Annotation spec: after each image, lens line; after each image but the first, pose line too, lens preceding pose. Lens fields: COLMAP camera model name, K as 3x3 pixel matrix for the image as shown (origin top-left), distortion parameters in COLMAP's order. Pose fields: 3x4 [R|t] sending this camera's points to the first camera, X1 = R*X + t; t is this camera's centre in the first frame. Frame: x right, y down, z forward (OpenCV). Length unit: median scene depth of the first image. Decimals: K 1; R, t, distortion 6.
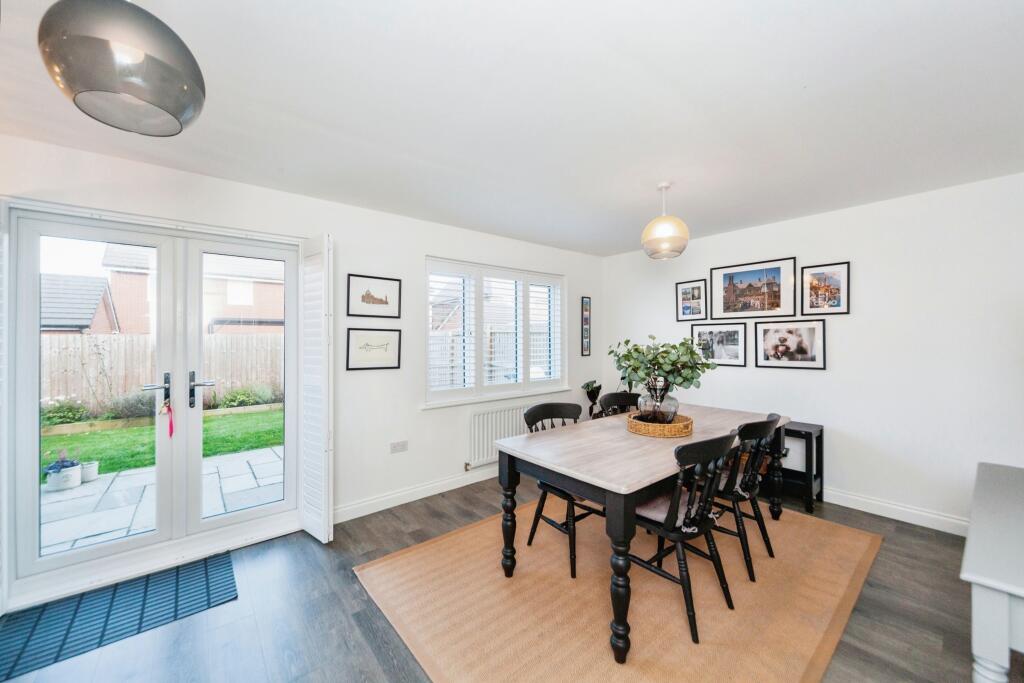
lens RADIAL K [[380.8, 0, 508.5], [0, 380.8, 338.1], [0, 0, 1]] dist [0.001032, 0.000050]
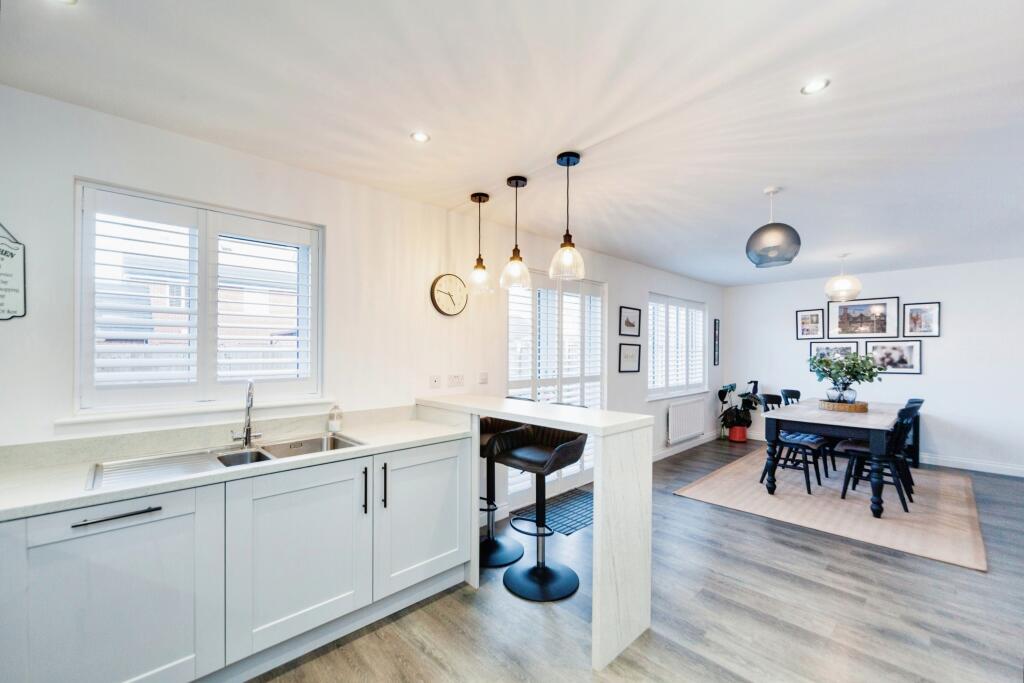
lens RADIAL K [[402.0, 0, 513.7], [0, 402.0, 351.5], [0, 0, 1]] dist [0.000381, 0.000040]
pose [[0.998536, 0.007804, 0.053526, -0.780232], [-0.007887, 0.999968, 0.001348, 0.004878], [-0.053513, -0.001768, 0.998566, -0.444858]]
